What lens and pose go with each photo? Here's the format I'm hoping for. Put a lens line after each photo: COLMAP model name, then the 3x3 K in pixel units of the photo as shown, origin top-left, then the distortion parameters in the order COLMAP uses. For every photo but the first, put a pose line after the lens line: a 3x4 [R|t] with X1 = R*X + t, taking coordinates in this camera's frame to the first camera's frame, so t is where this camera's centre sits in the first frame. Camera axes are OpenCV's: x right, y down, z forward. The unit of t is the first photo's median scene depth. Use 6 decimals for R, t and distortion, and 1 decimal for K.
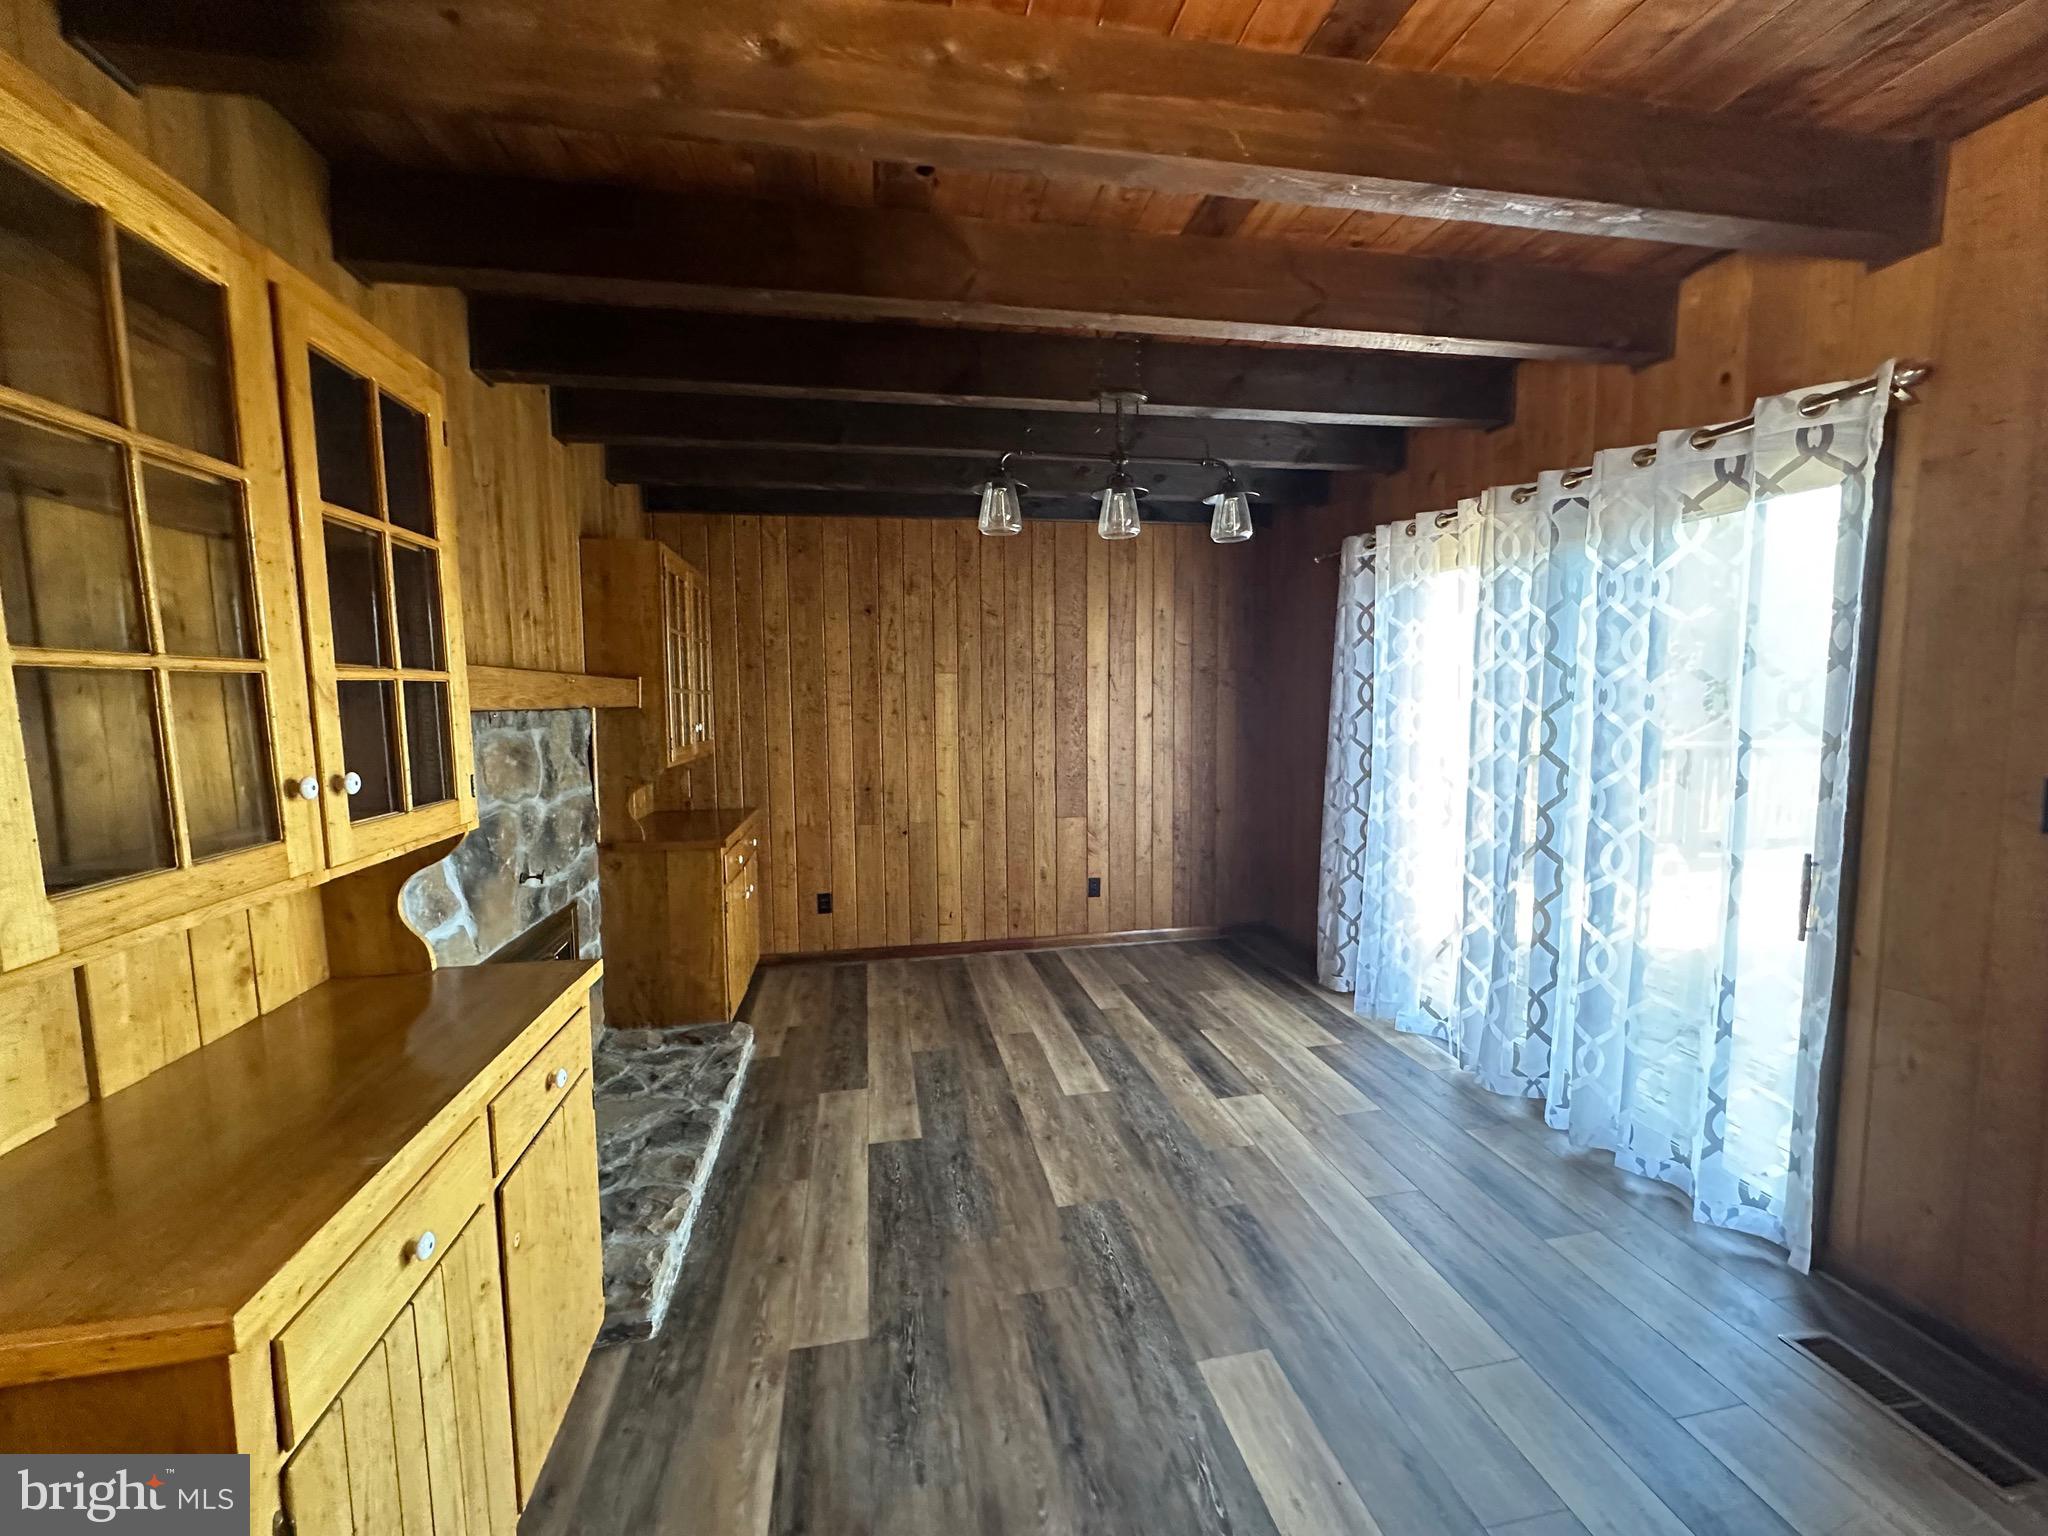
lens RADIAL K [[817.7, 0, 1023.0], [0, 817.7, 764.4], [0, 0, 1]] dist [-0.002100, 0.000598]
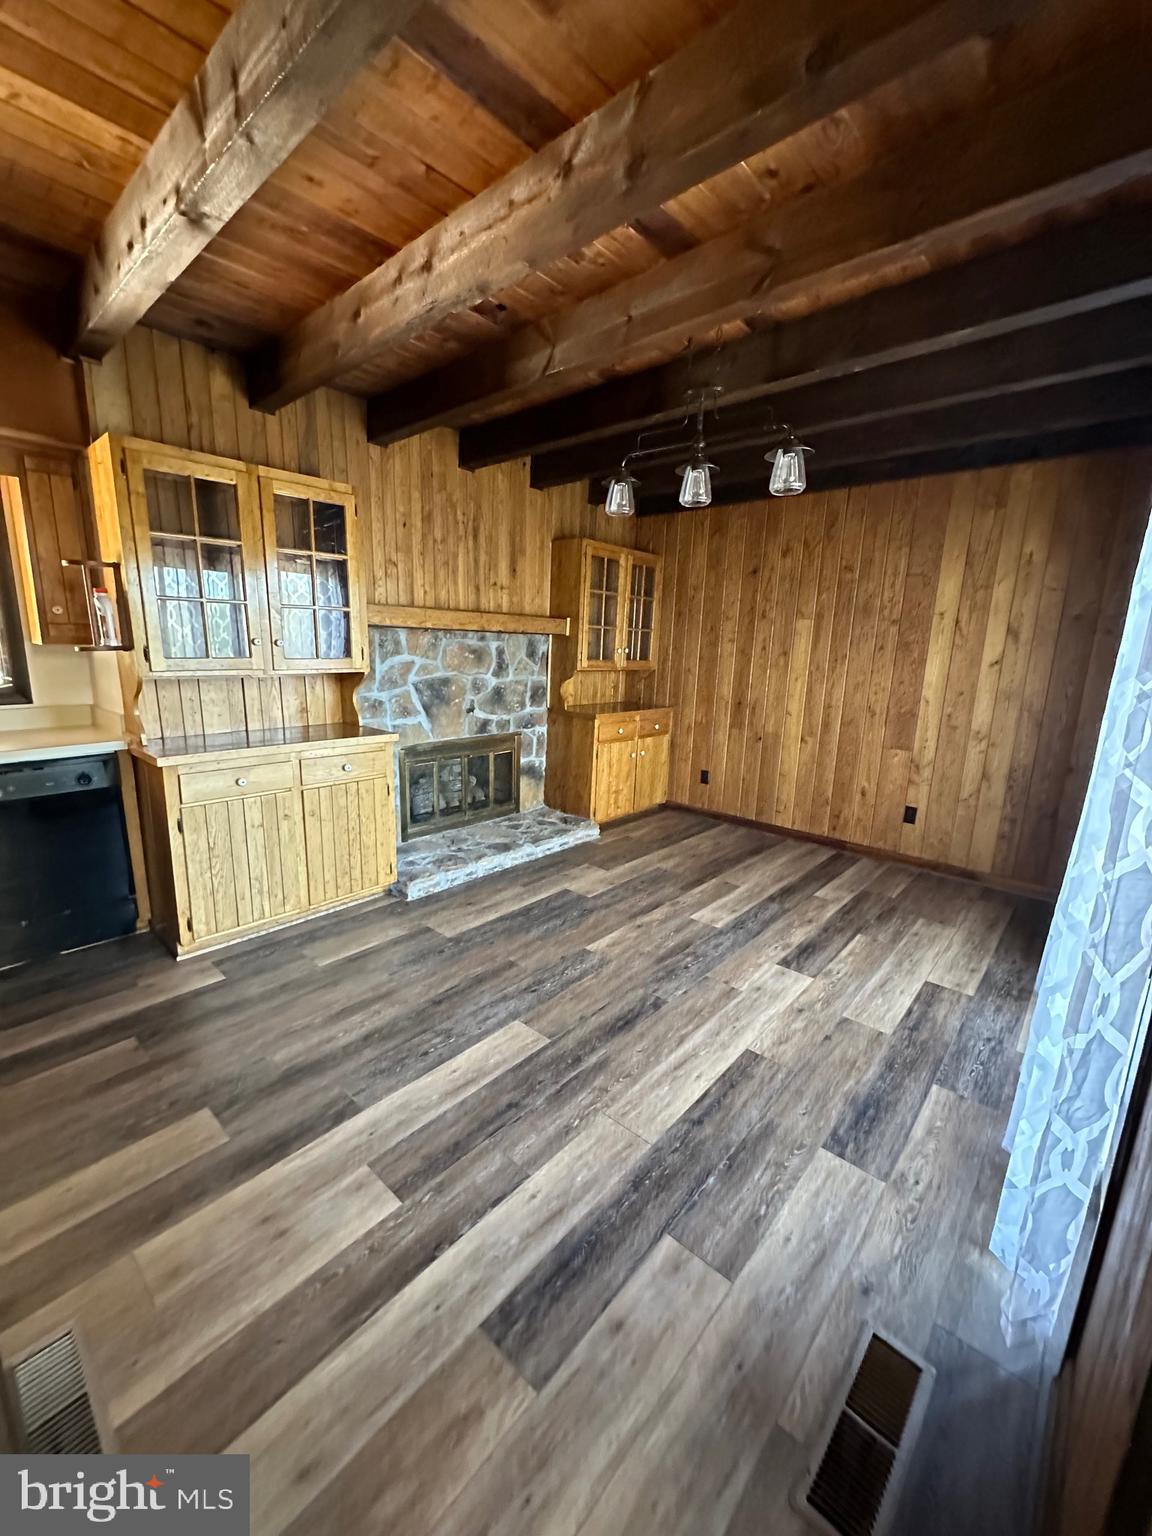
lens RADIAL K [[613.3, 0, 576.3], [0, 613.3, 769.3], [0, 0, 1]] dist [-0.002100, 0.000598]
pose [[0.607684, 0.190704, -0.770942, 0.734342], [-0.103148, 0.981471, 0.161477, 0.000504], [0.787452, -0.018606, 0.616095, 0.200691]]
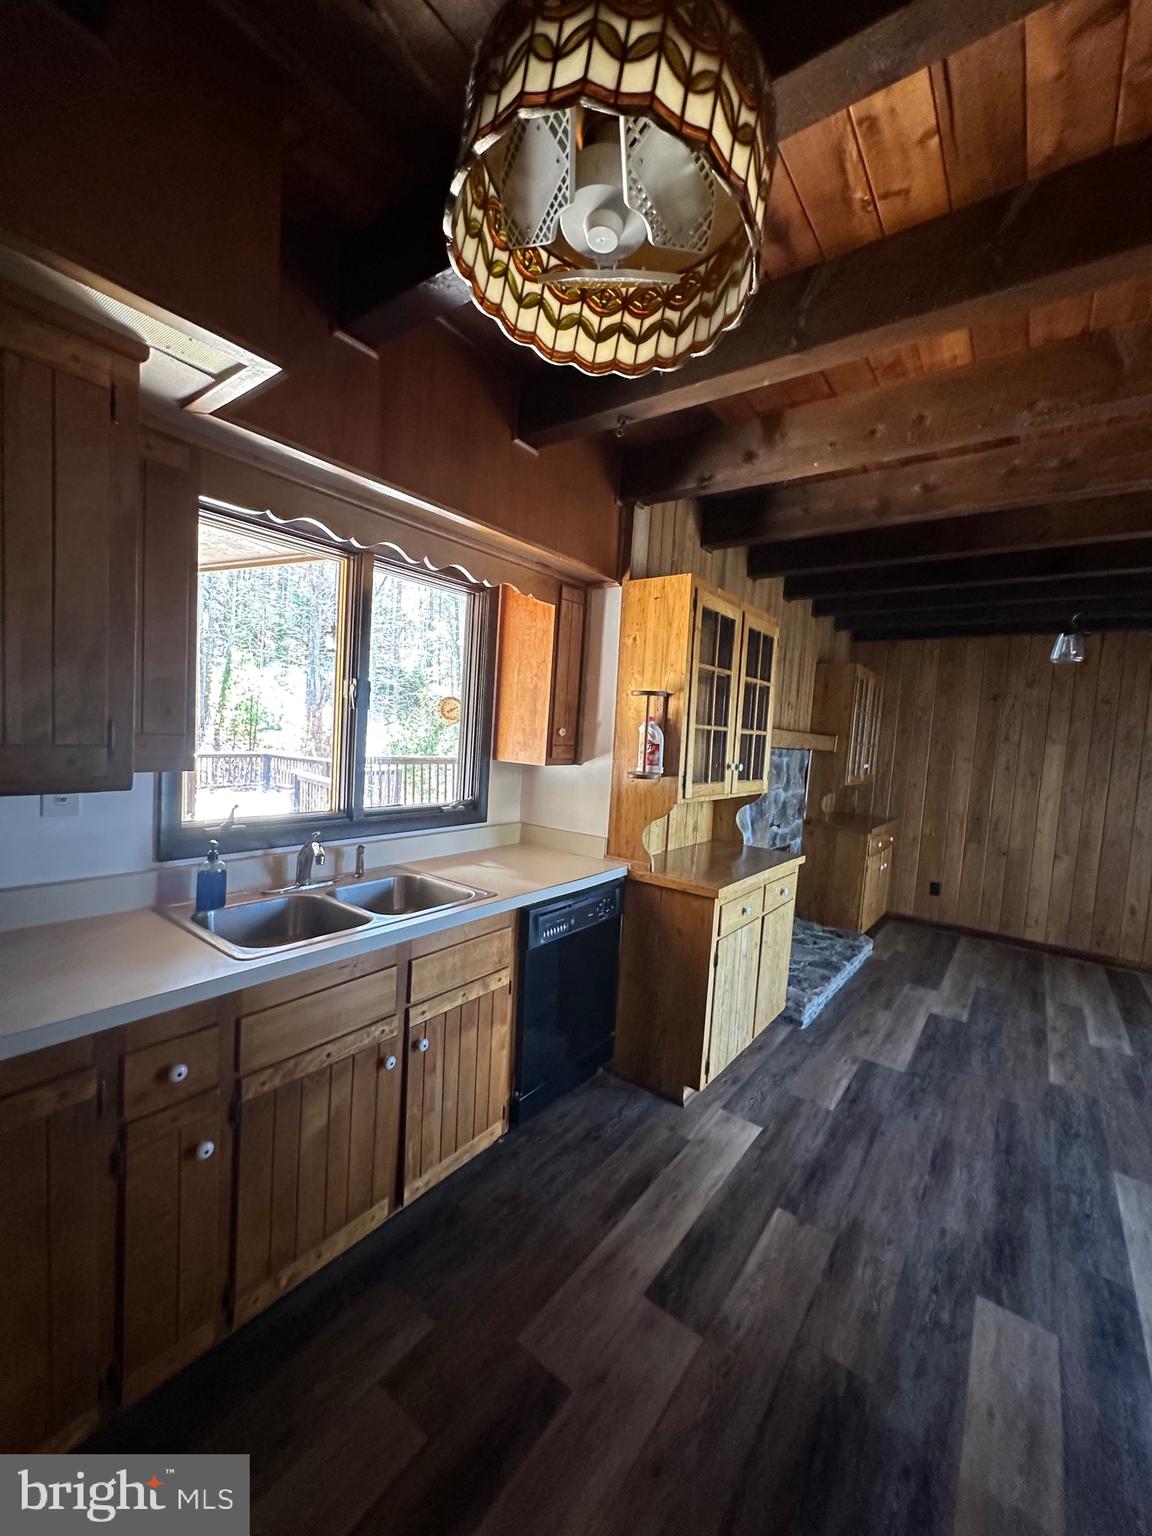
lens RADIAL K [[613.3, 0, 577.9], [0, 613.3, 769.7], [0, 0, 1]] dist [-0.002100, 0.000598]
pose [[0.671452, 0.098525, -0.734469, 0.197740], [-0.131572, 0.991225, 0.012685, 0.035653], [0.729275, 0.088118, 0.678523, -0.434242]]
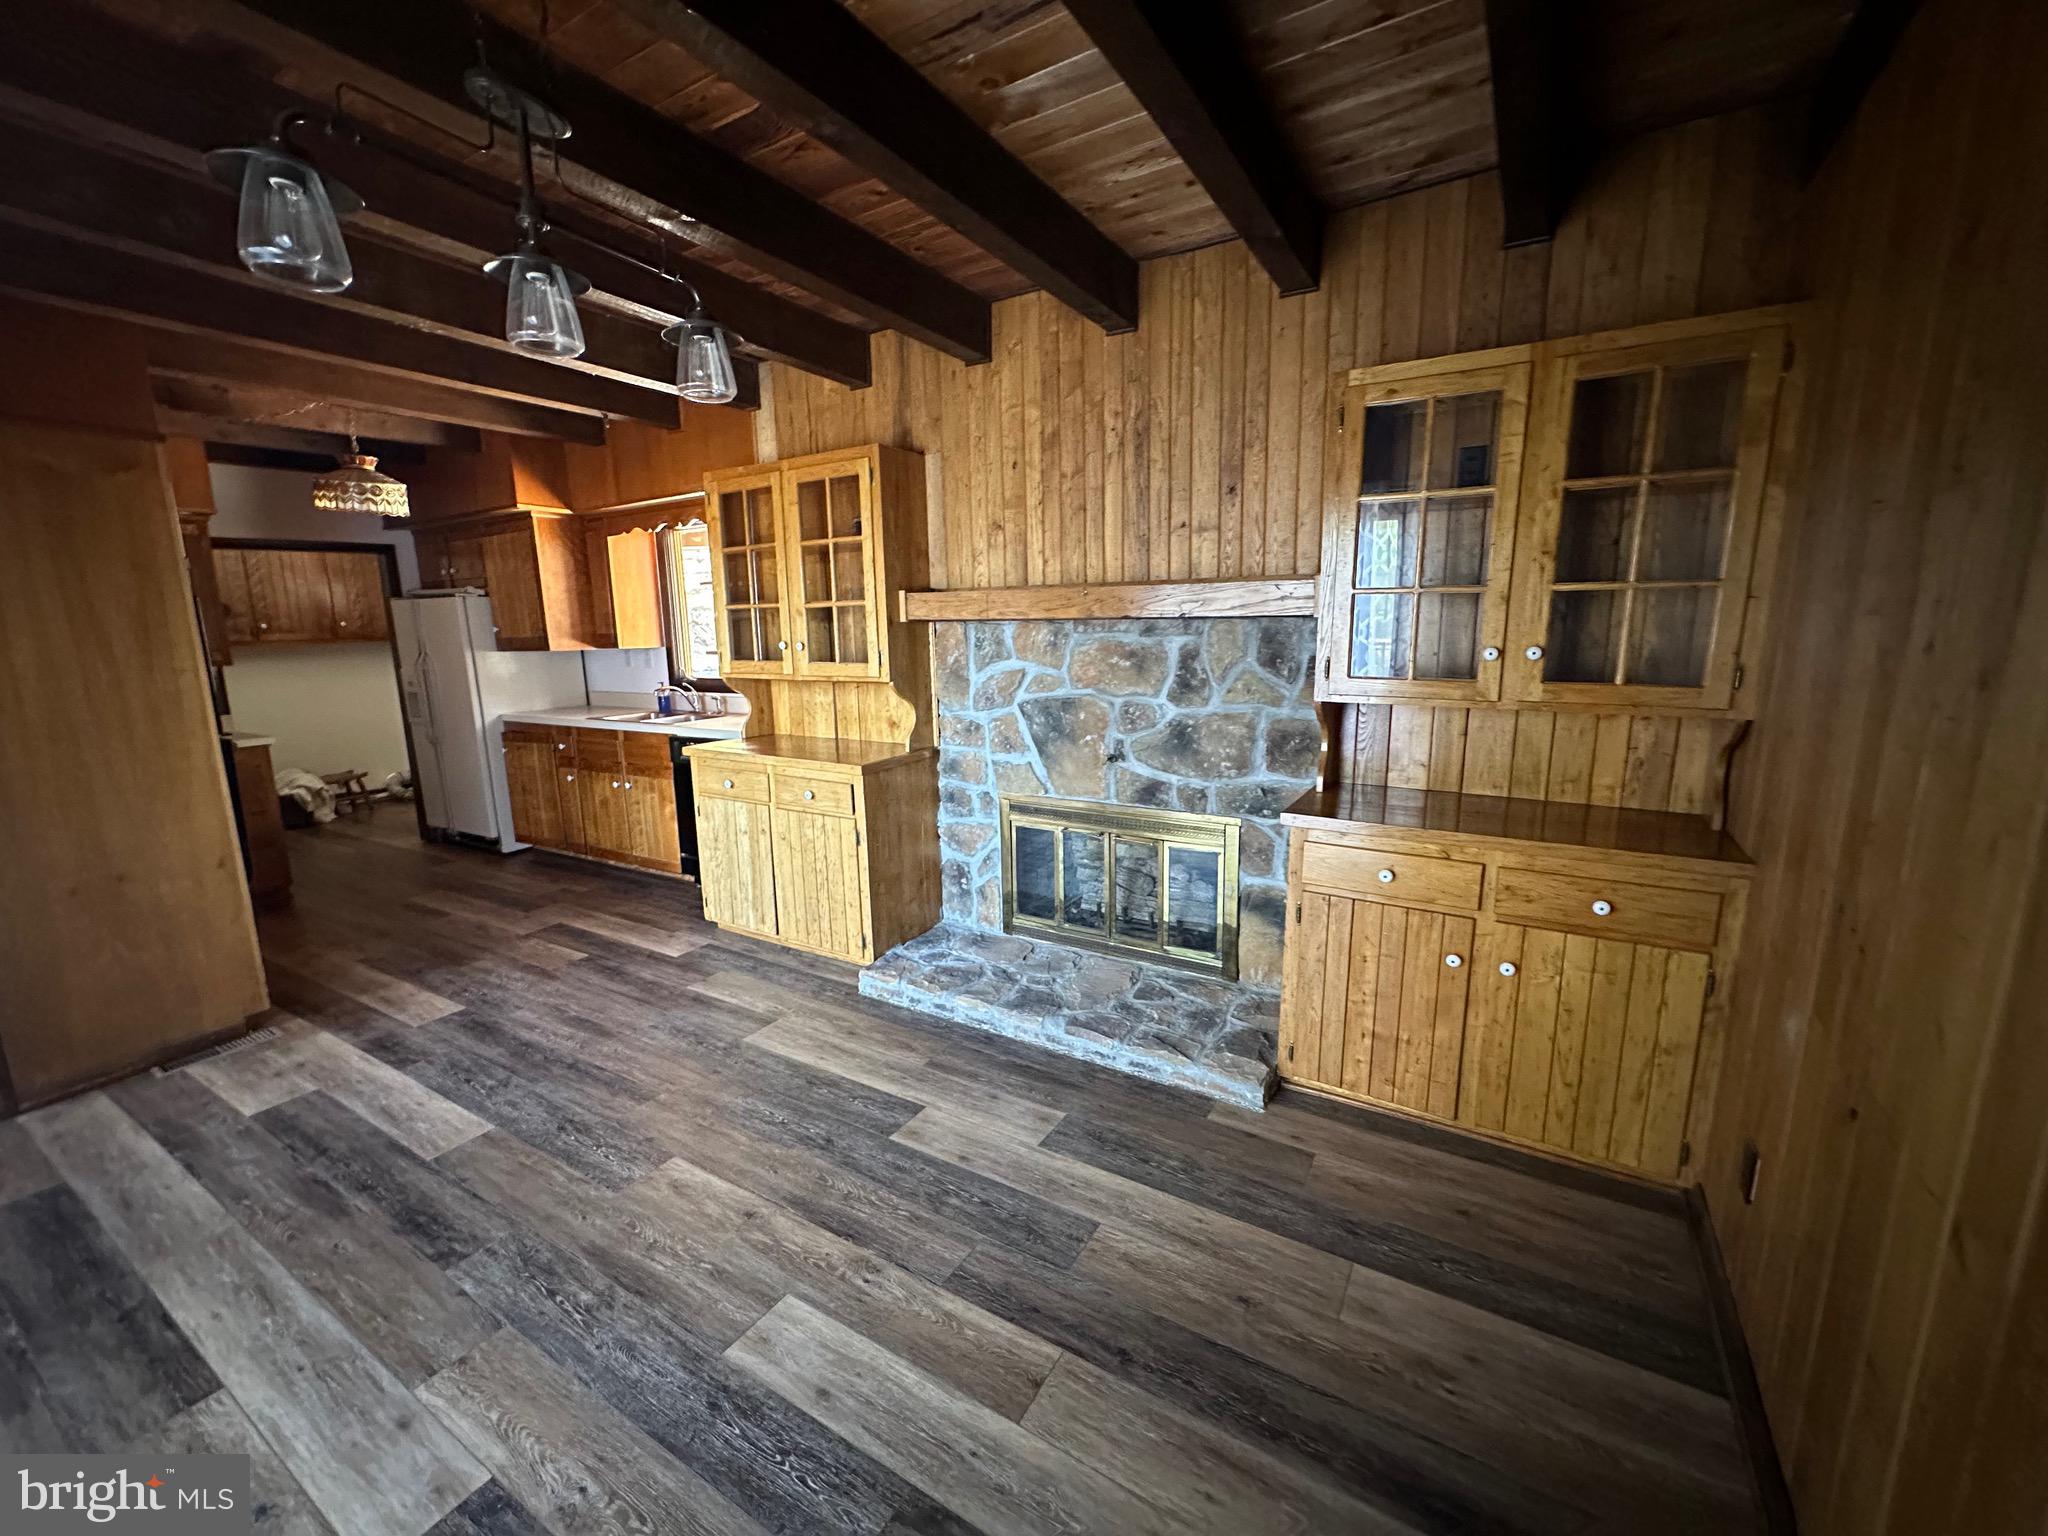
lens RADIAL K [[817.7, 0, 1023.6], [0, 817.7, 769.9], [0, 0, 1]] dist [-0.002100, 0.000598]
pose [[-0.669284, 0.151615, -0.727373, 0.323090], [-0.040880, 0.969962, 0.239797, -0.116066], [0.741882, 0.190227, -0.642982, 1.492879]]
